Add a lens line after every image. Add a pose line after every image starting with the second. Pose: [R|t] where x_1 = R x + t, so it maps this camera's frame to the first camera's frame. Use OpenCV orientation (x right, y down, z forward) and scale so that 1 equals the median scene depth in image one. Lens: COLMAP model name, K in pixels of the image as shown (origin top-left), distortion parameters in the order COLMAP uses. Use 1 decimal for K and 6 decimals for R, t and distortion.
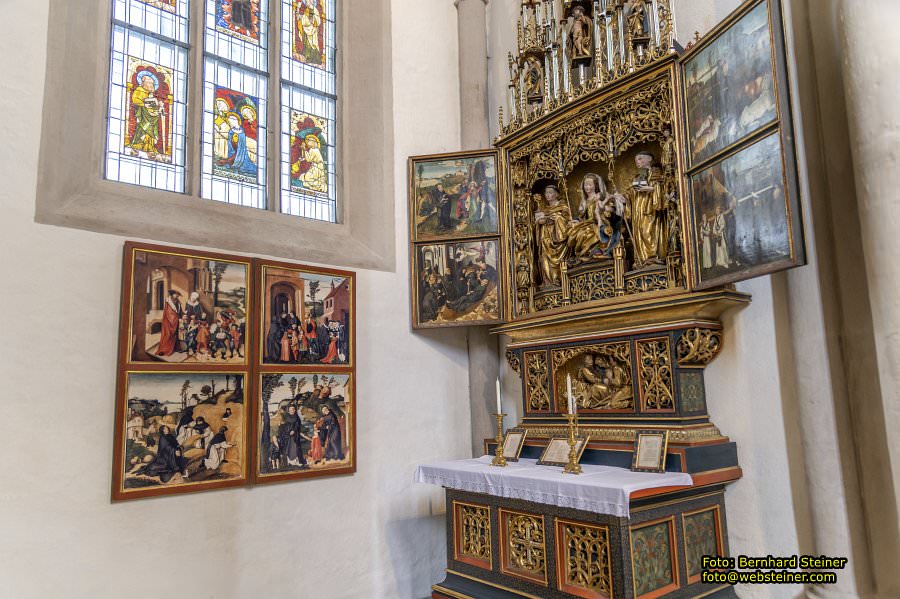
lens RADIAL K [[606.4, 0, 451.2], [0, 606.4, 323.1], [0, 0, 1]] dist [0.000646, -0.002327]
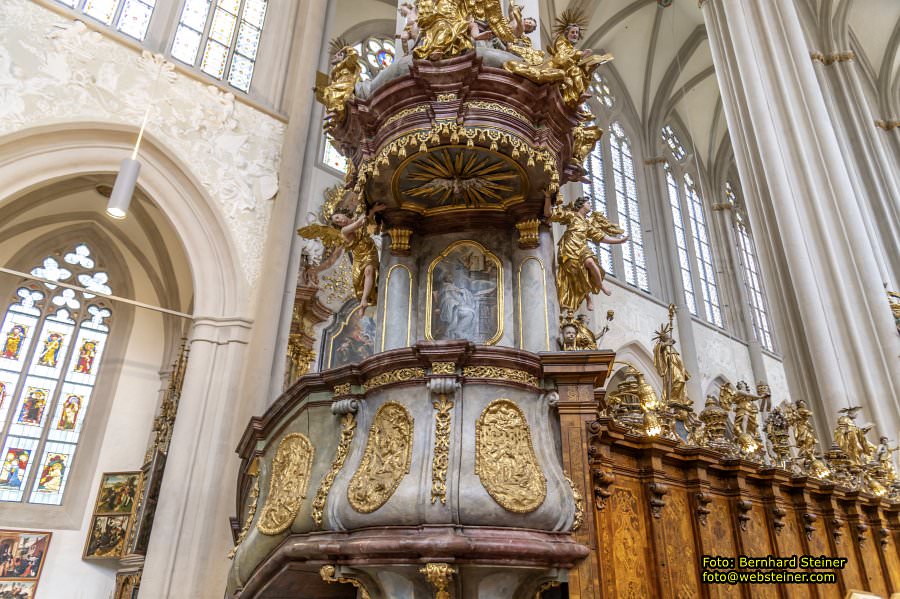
lens RADIAL K [[619.6, 0, 450.0], [0, 619.6, 299.5], [0, 0, 1]] dist [0.010529, -0.000344]
pose [[0.997706, 0.022637, -0.063802, 1.417969], [-0.041216, 0.950758, -0.307182, -0.252090], [0.053707, 0.309107, 0.949510, -1.355916]]
